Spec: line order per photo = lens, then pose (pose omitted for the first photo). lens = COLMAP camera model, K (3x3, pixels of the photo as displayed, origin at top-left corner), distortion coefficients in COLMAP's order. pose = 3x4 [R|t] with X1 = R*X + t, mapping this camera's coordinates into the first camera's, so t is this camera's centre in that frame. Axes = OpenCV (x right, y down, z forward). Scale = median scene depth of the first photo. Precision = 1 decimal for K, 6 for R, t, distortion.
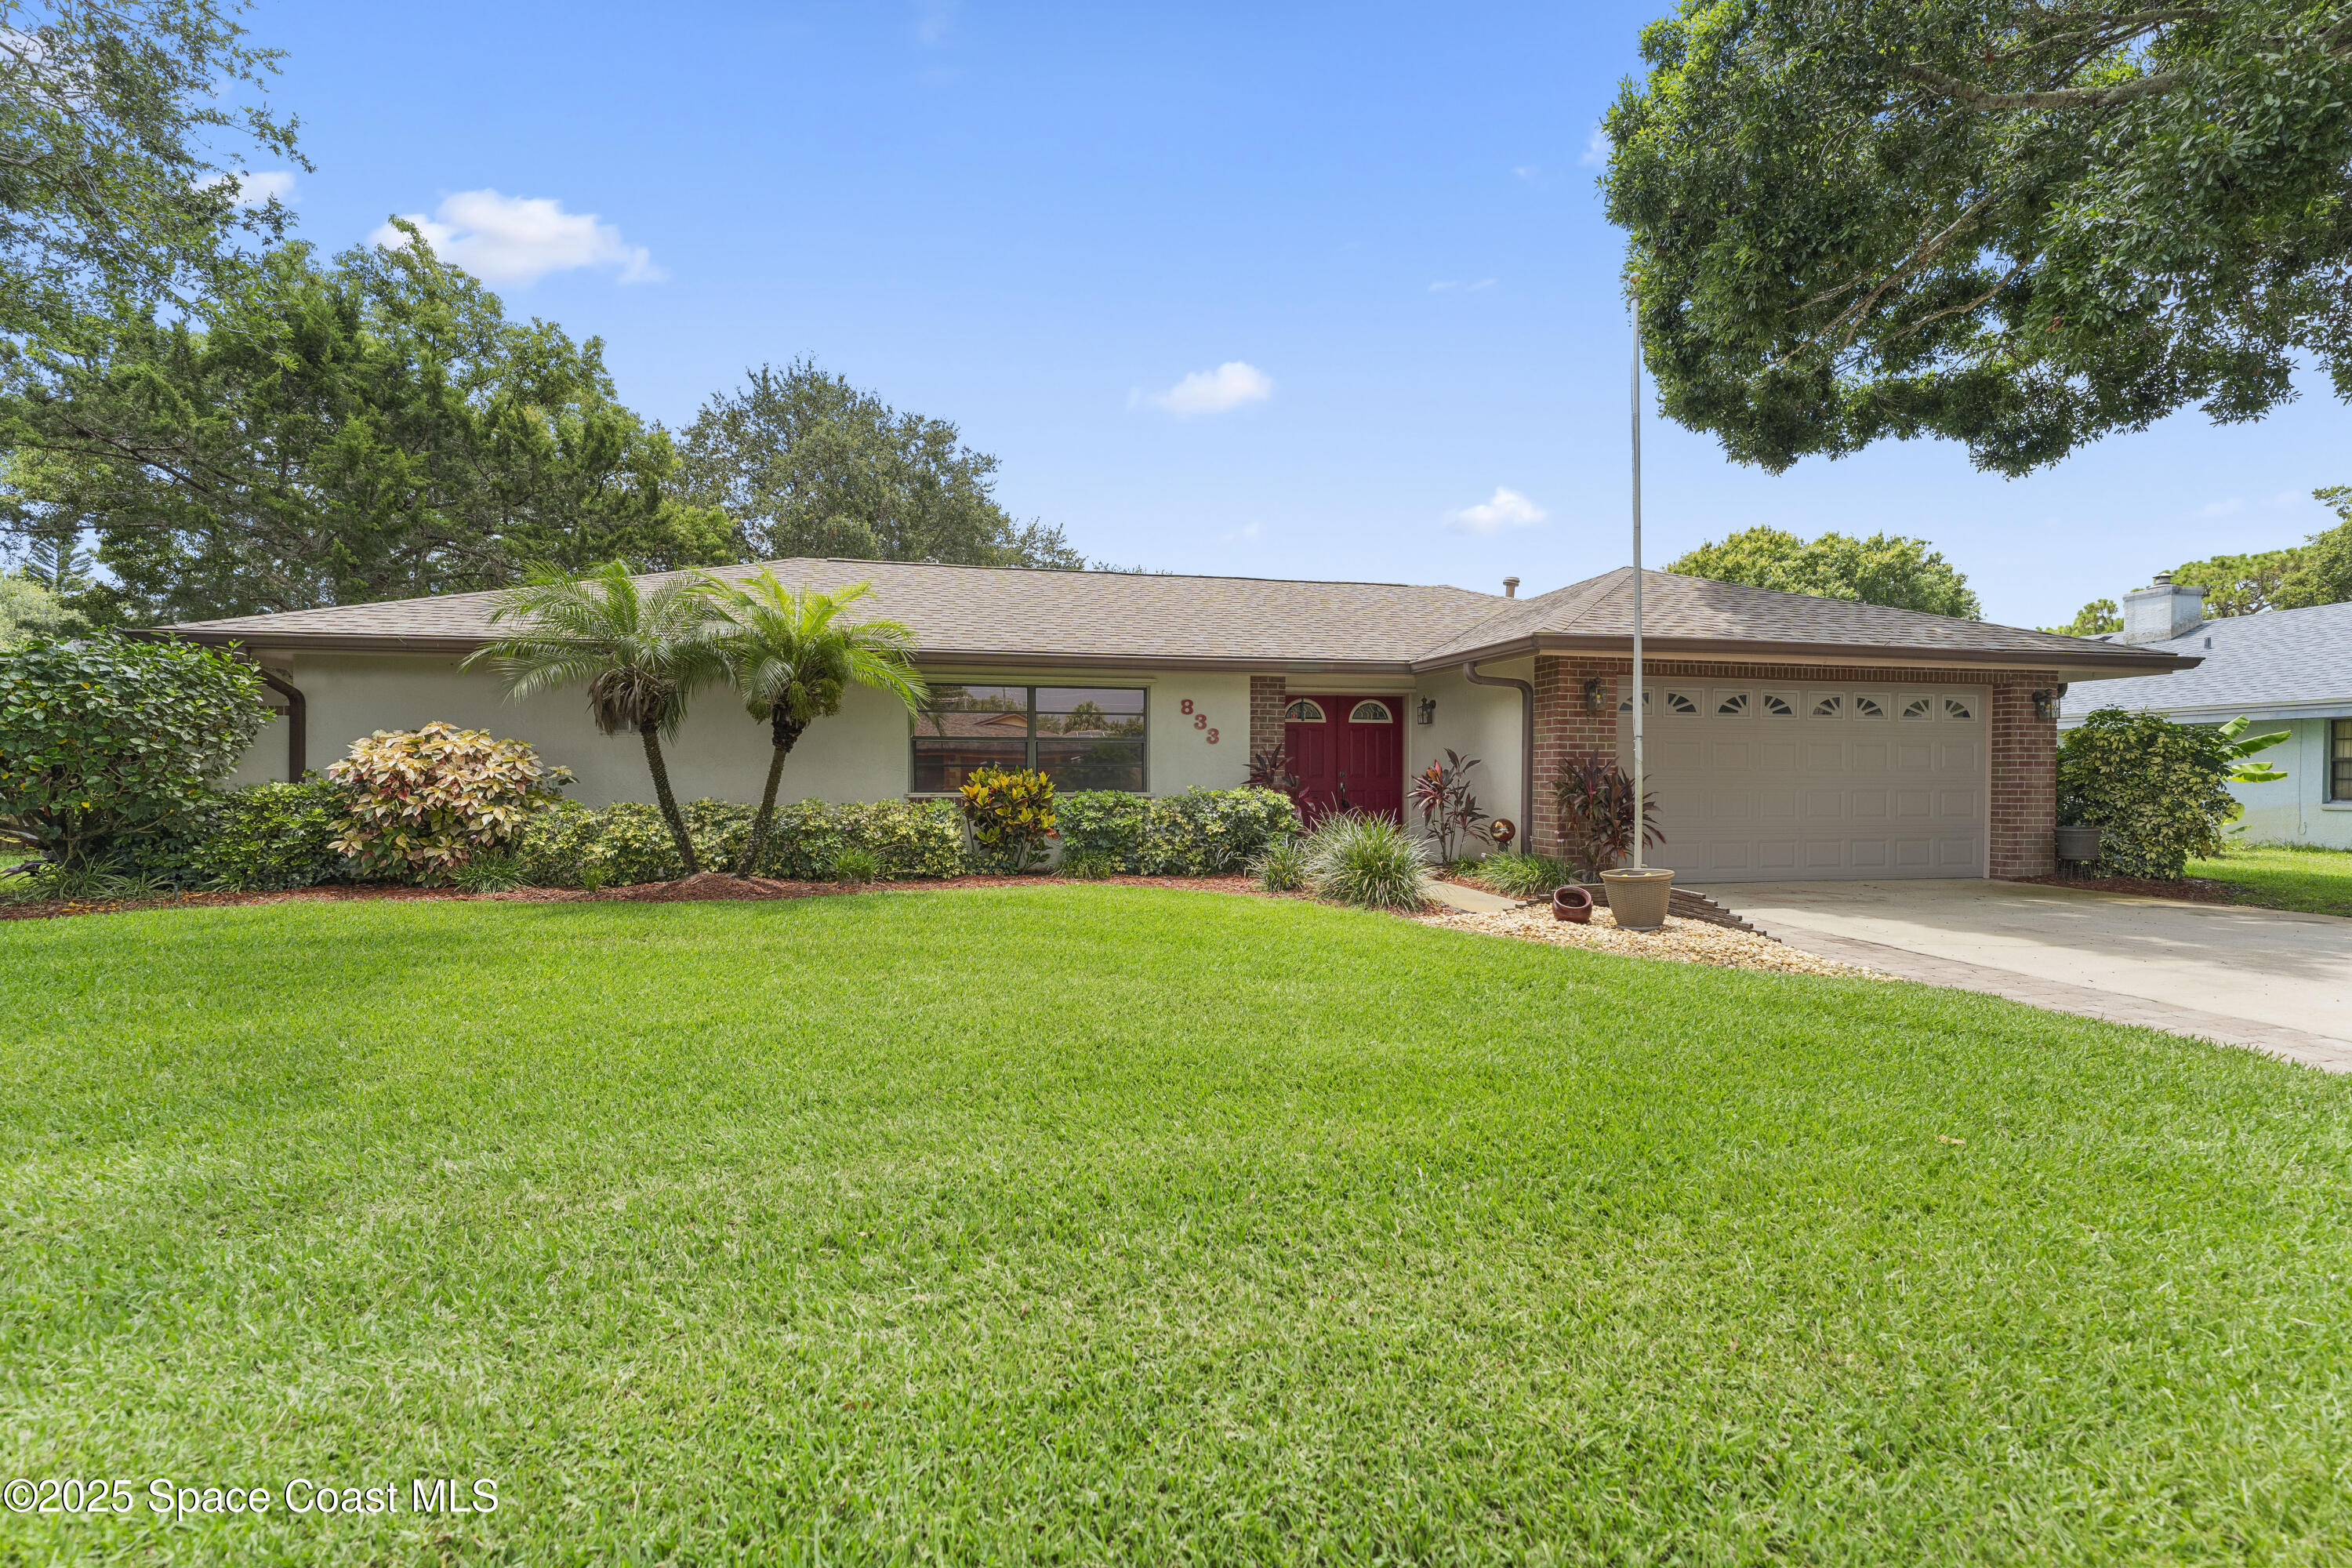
lens RADIAL K [[944.5, 0, 1154.4], [0, 944.5, 773.2], [0, 0, 1]] dist [0.001196, -0.001521]
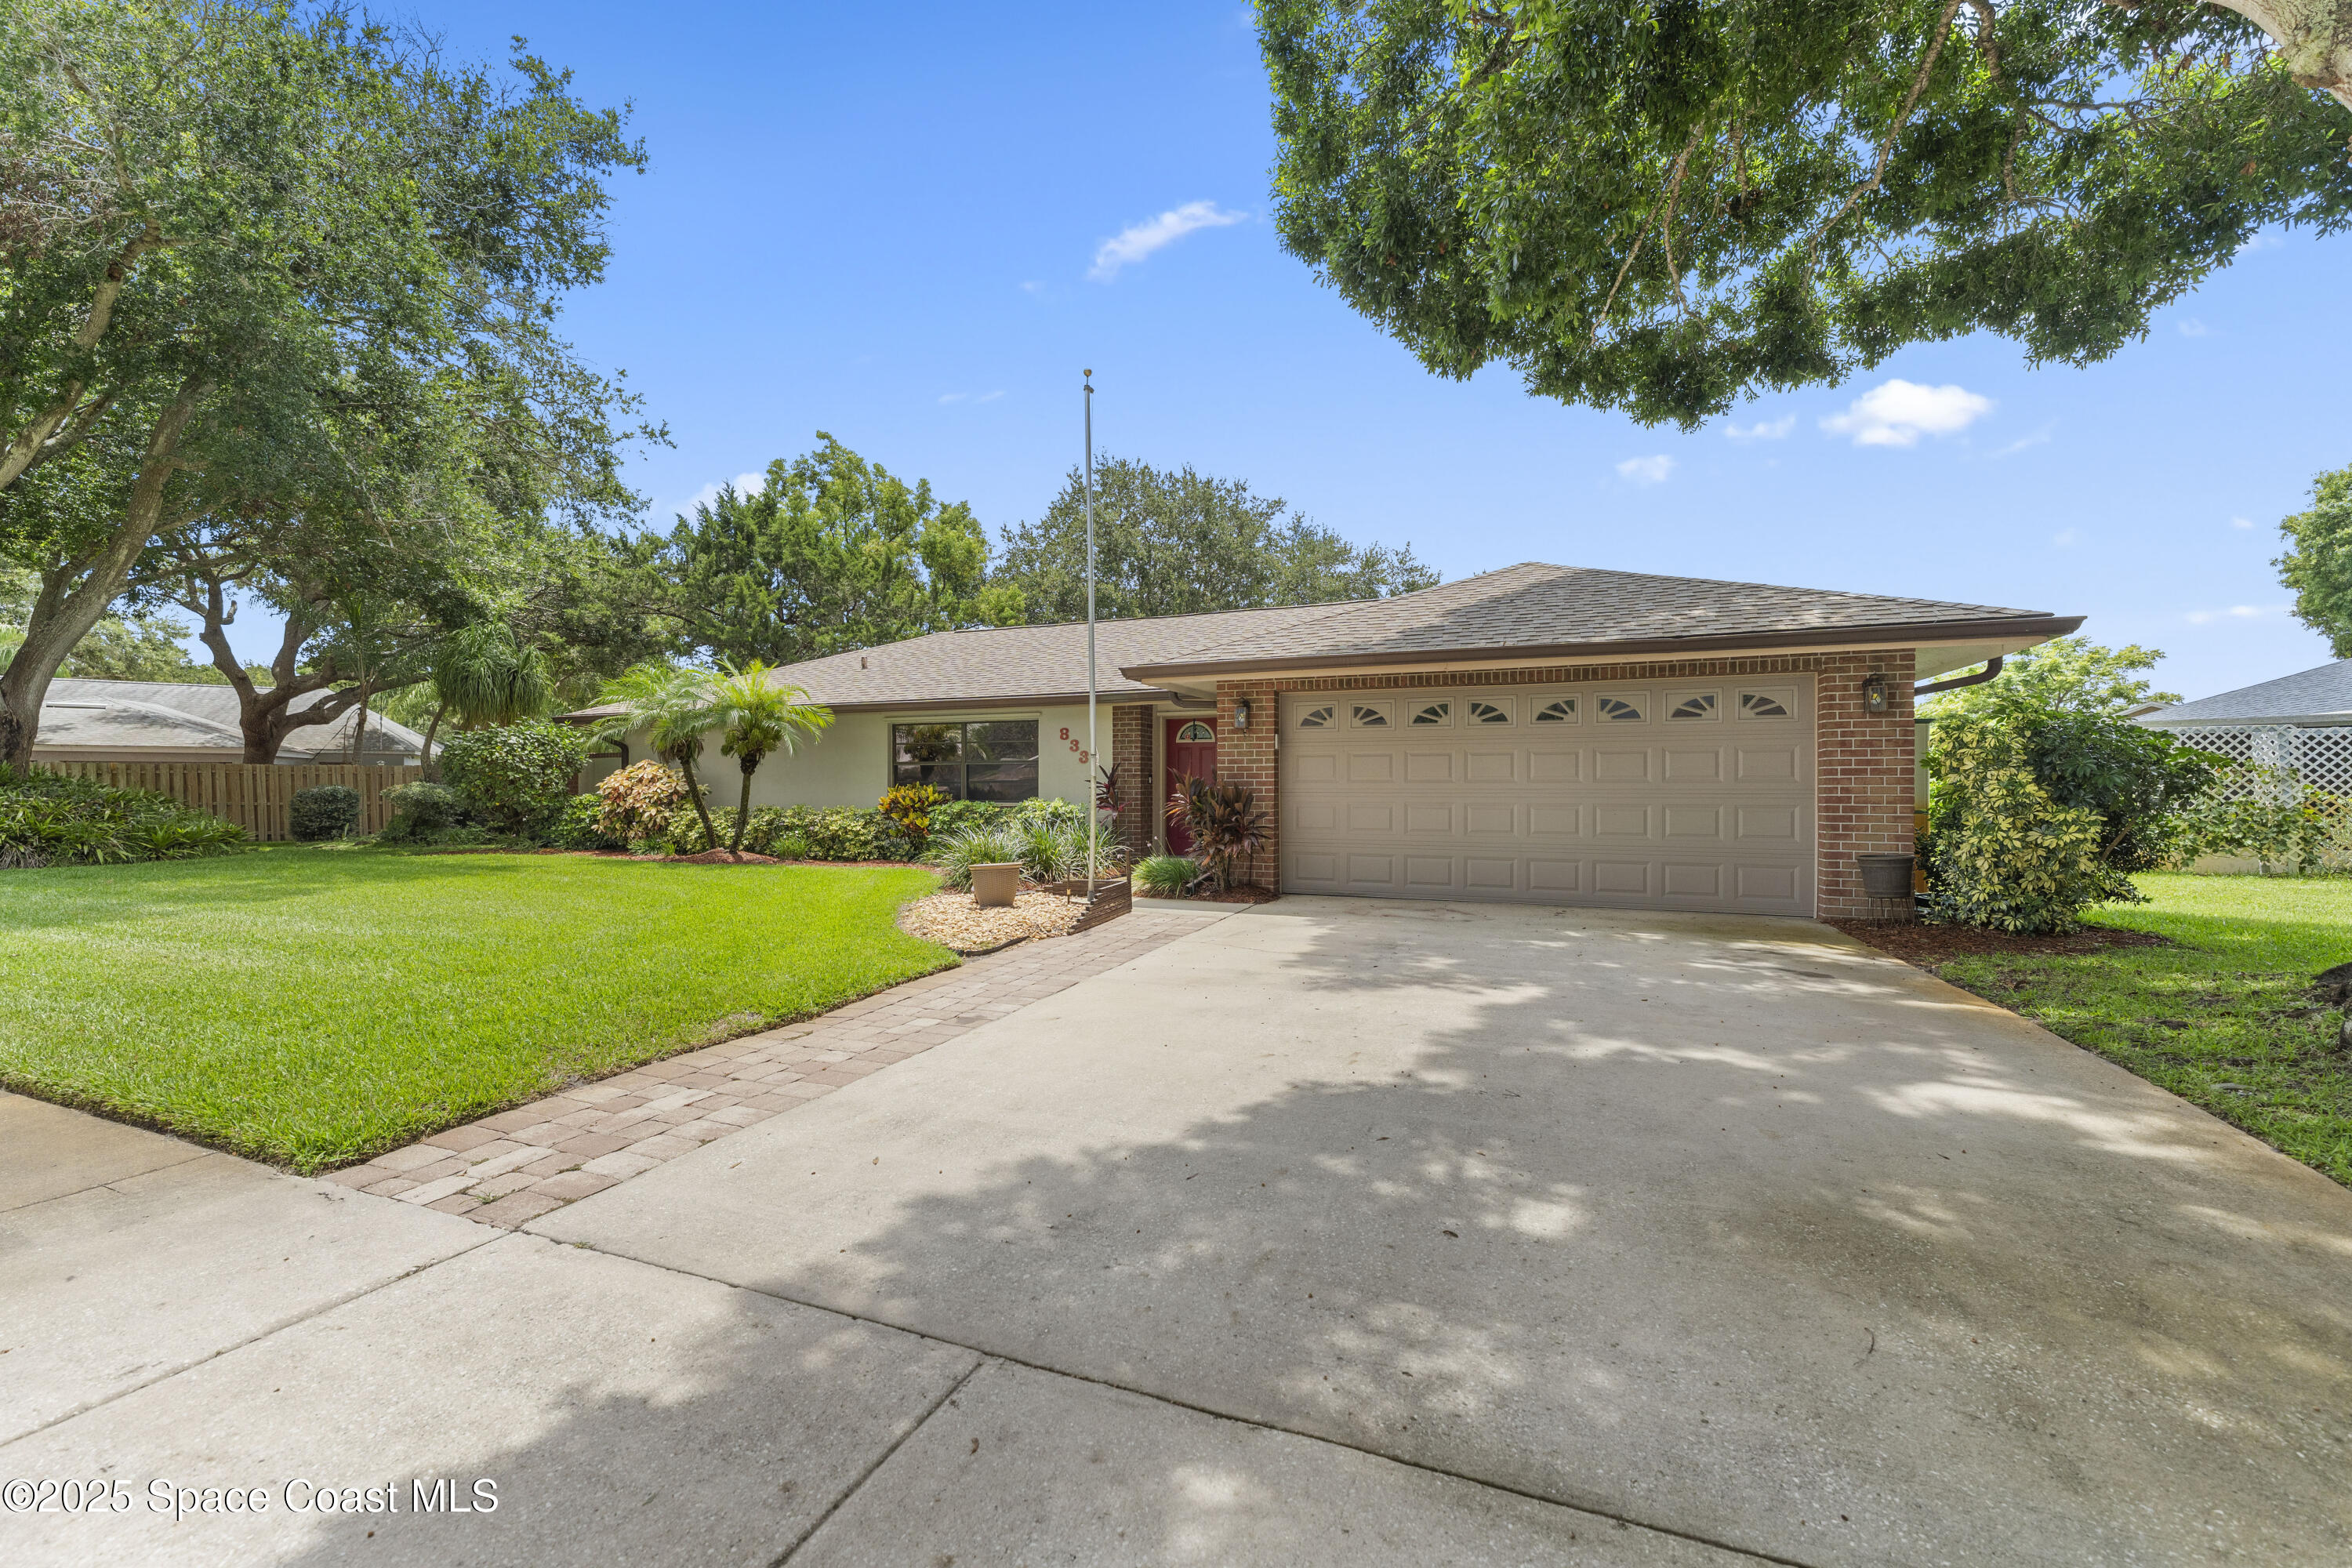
lens RADIAL K [[944.5, 0, 1163.8], [0, 944.5, 780.2], [0, 0, 1]] dist [0.001196, -0.001521]
pose [[0.831262, -0.007268, -0.555833, 0.815404], [0.001792, 0.999944, -0.010396, 0.003128], [0.555877, 0.007646, 0.831229, 0.043793]]
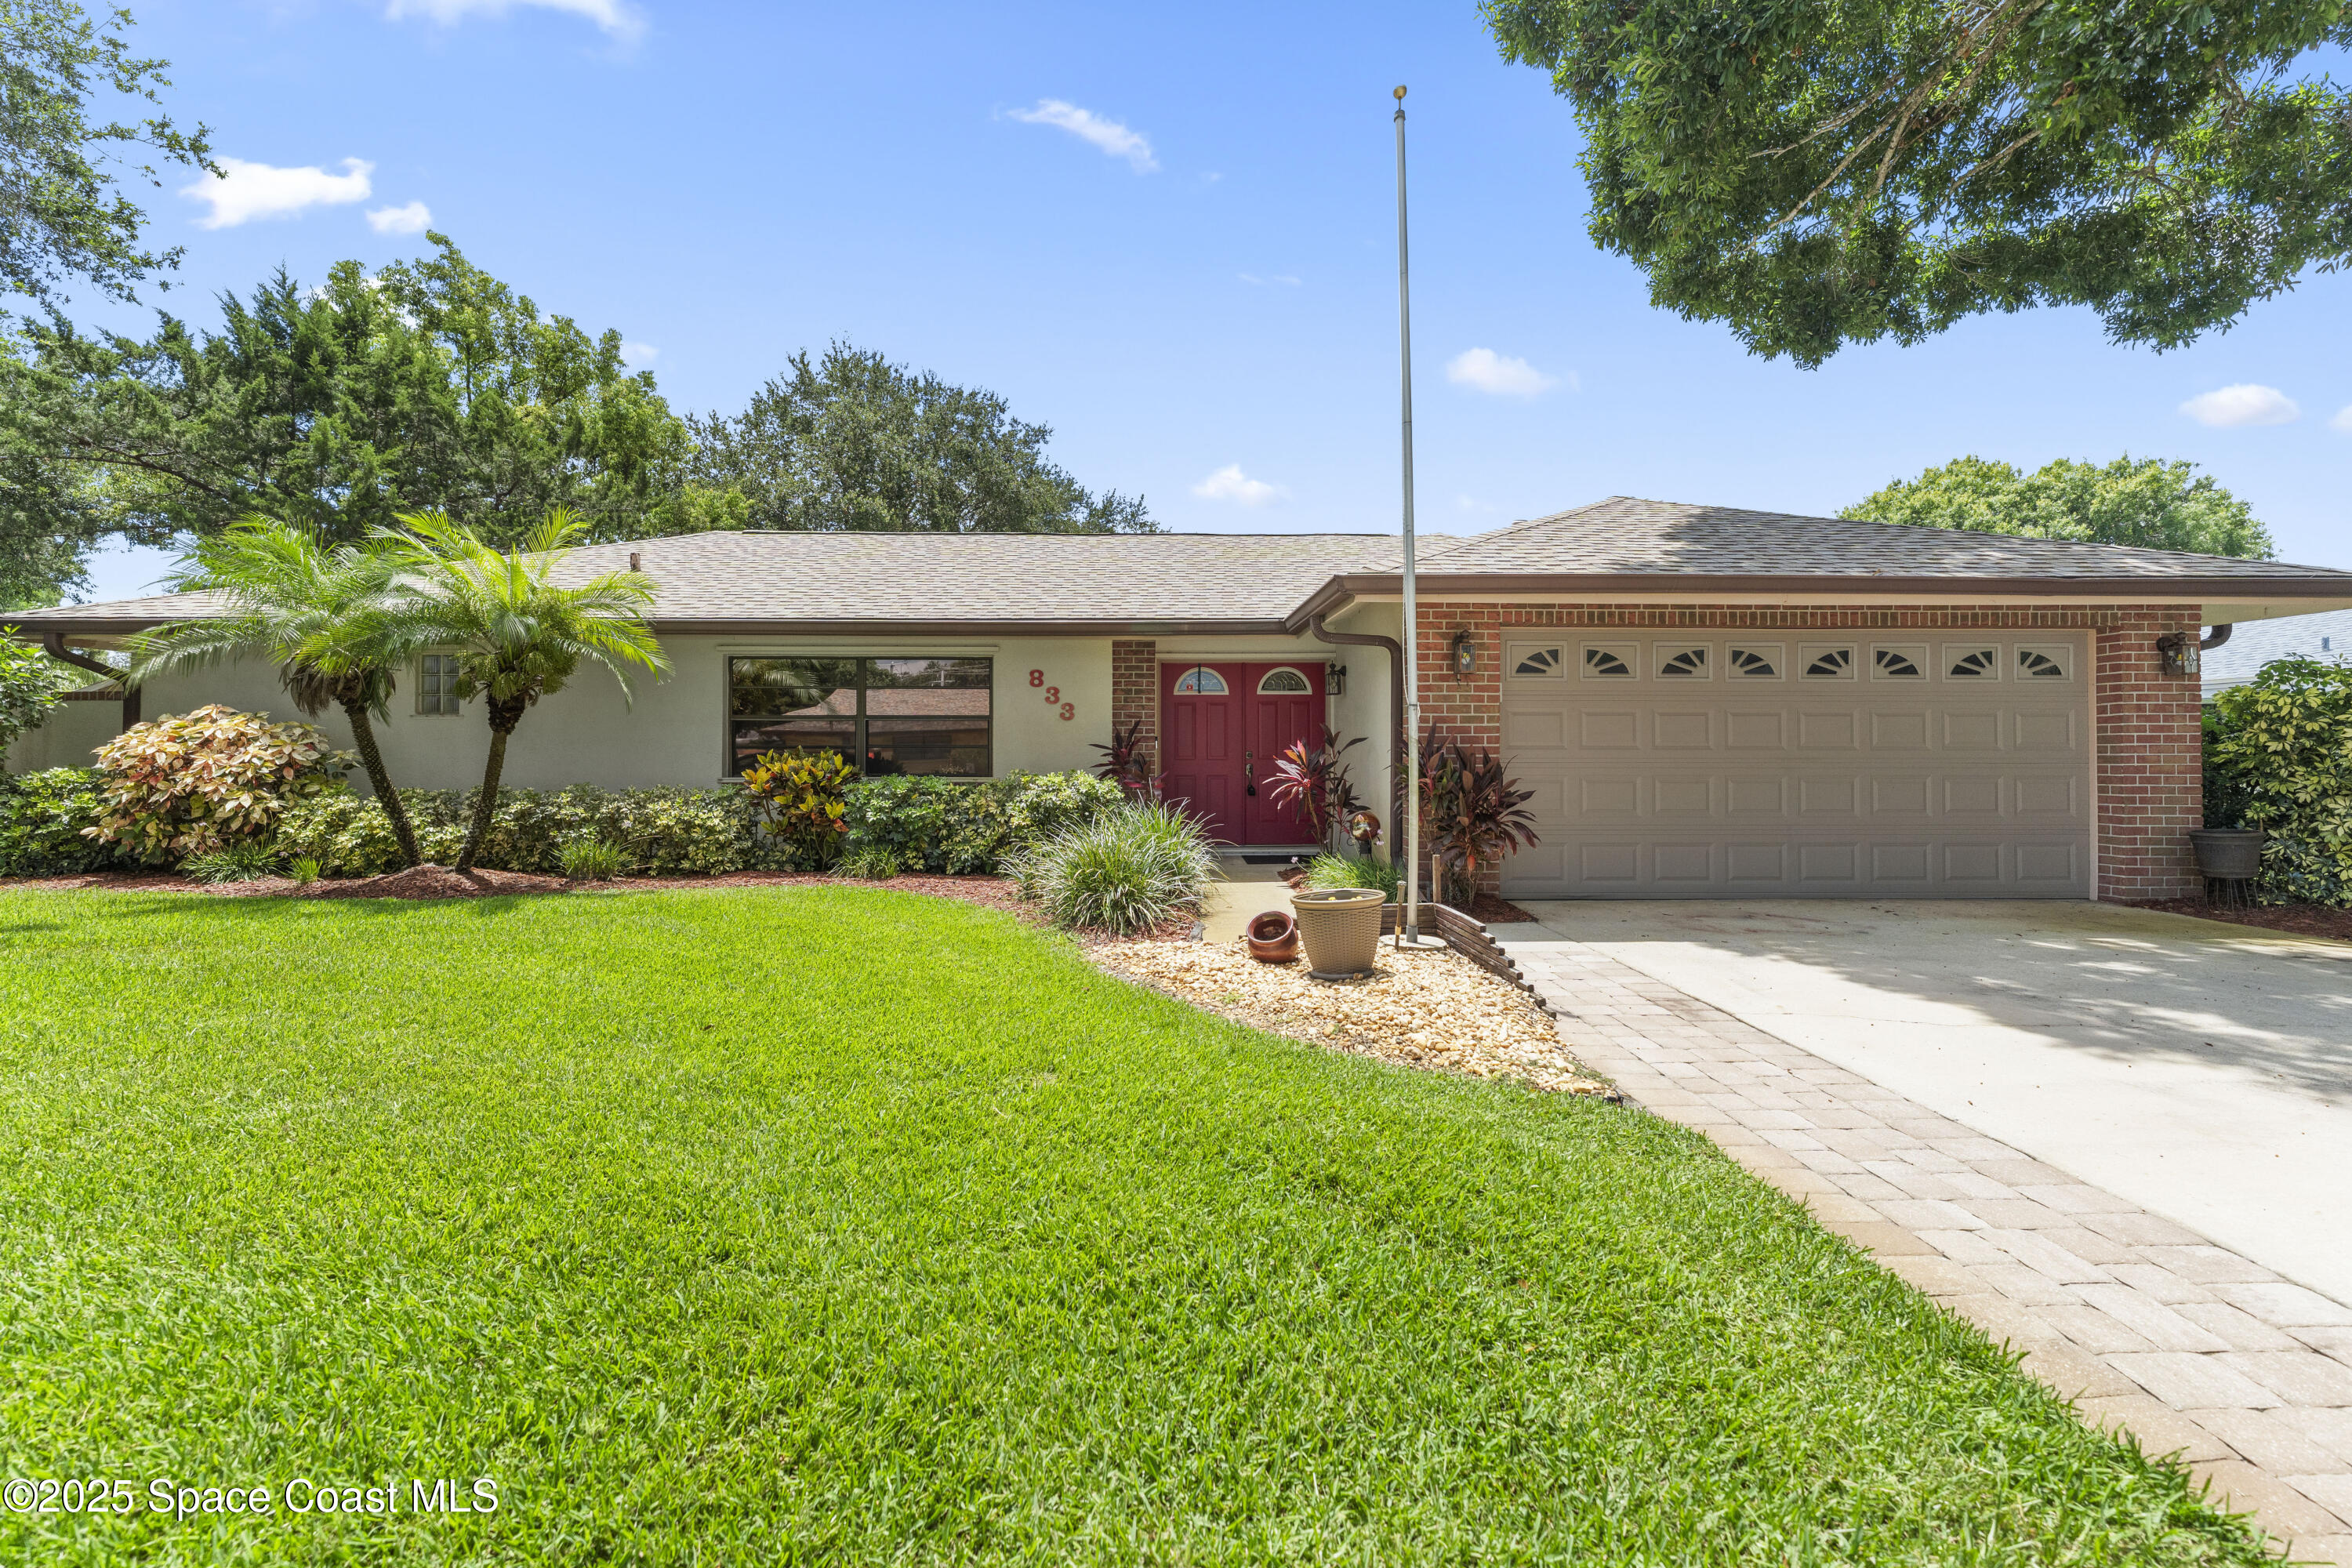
lens RADIAL K [[944.5, 0, 1159.8], [0, 944.5, 733.0], [0, 0, 1]] dist [0.001196, -0.001521]
pose [[0.984588, -0.005955, -0.174788, 0.293055], [0.003124, 0.999860, -0.016467, -0.005079], [0.174862, 0.015668, 0.984468, 0.160830]]
